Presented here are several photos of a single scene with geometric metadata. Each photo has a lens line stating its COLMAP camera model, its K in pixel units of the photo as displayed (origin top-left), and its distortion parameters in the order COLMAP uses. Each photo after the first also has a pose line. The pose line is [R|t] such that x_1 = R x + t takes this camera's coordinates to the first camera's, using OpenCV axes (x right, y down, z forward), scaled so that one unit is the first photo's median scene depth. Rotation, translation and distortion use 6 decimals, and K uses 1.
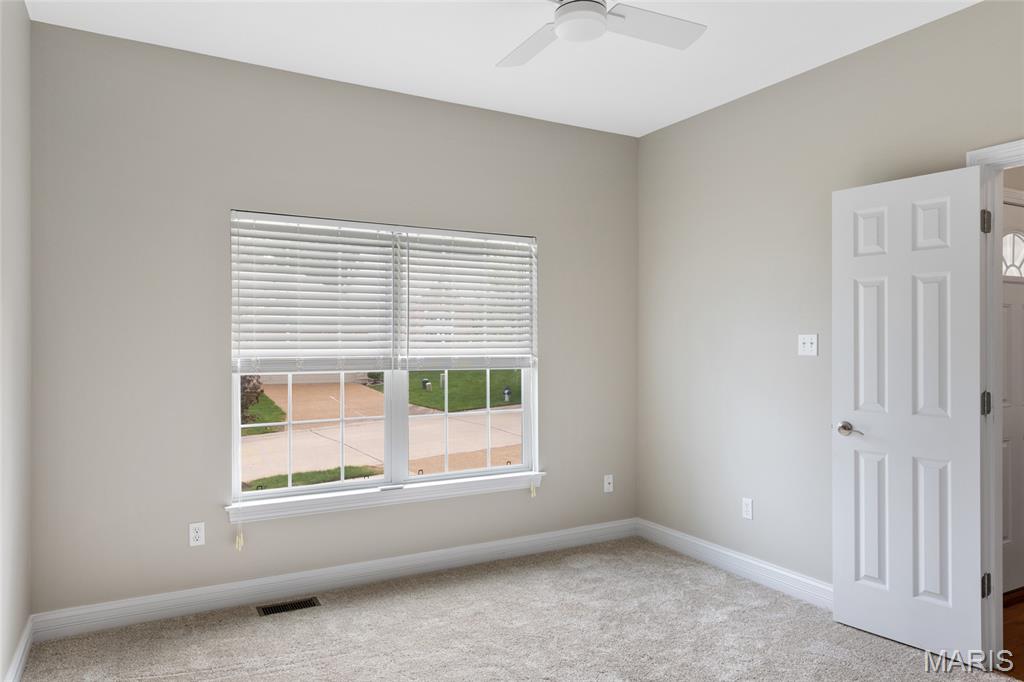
lens RADIAL K [[680.2, 0, 512.0], [0, 680.2, 341.0], [0, 0, 1]] dist [-0.000751, 0.000113]
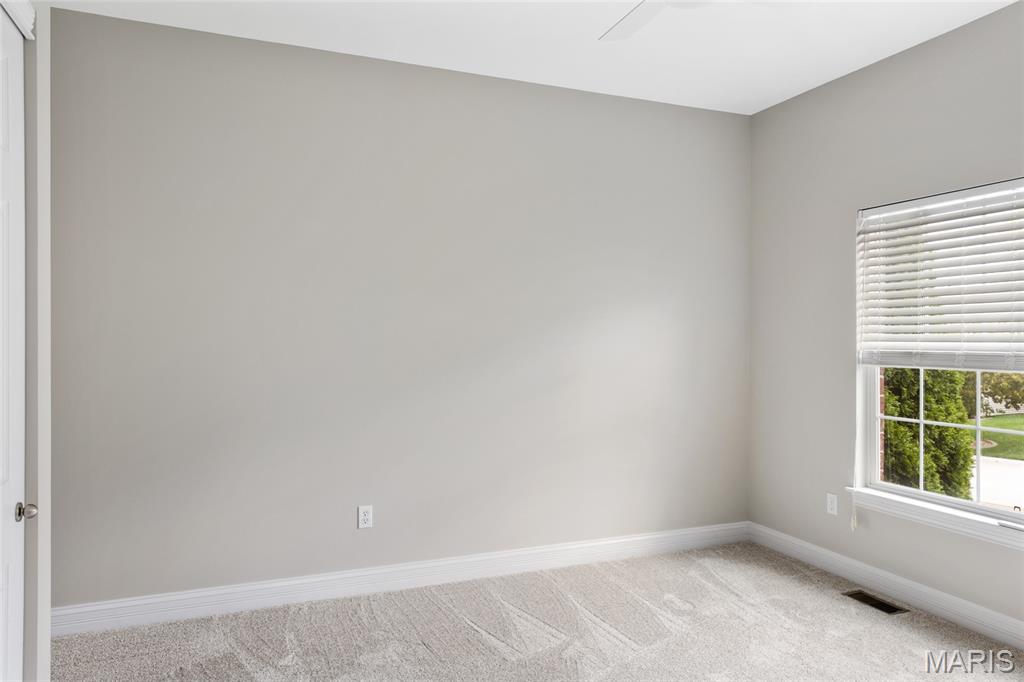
lens RADIAL K [[680.2, 0, 512.0], [0, 680.2, 341.0], [0, 0, 1]] dist [-0.000751, 0.000113]
pose [[-0.136165, -0.000007, -0.990686, 0.722773], [-0.000153, 1.000000, 0.000014, 0.011018], [0.990686, 0.000153, -0.136165, 0.612588]]
